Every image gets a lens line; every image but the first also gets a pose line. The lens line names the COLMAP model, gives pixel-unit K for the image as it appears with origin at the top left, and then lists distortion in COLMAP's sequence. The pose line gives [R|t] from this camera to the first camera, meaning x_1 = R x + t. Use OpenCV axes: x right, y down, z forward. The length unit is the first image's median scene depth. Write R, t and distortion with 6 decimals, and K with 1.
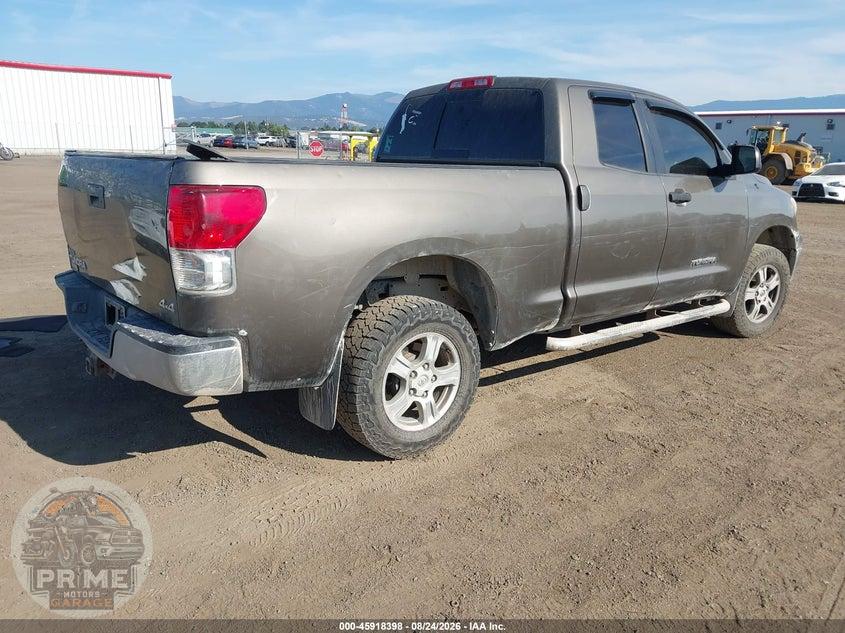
lens RADIAL K [[674.1, 0, 440.6], [0, 674.1, 314.2], [0, 0, 1]] dist [0.003616, 0.001885]
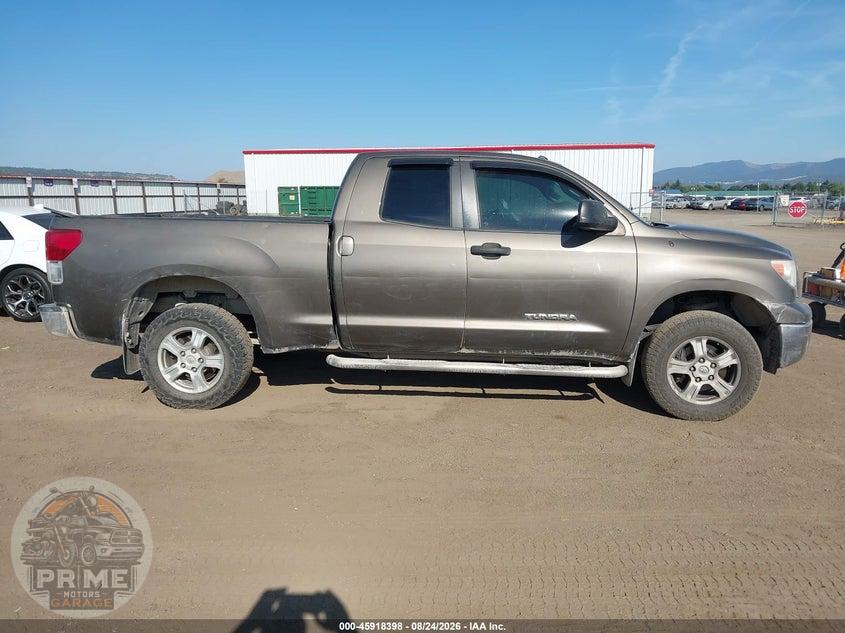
lens RADIAL K [[673.4, 0, 443.0], [0, 673.4, 307.7], [0, 0, 1]] dist [0.010733, -0.003560]
pose [[0.728925, 0.086073, -0.679161, 1.148265], [-0.152999, 0.987454, -0.039065, -0.035026], [0.667277, 0.132386, 0.732949, 0.209930]]
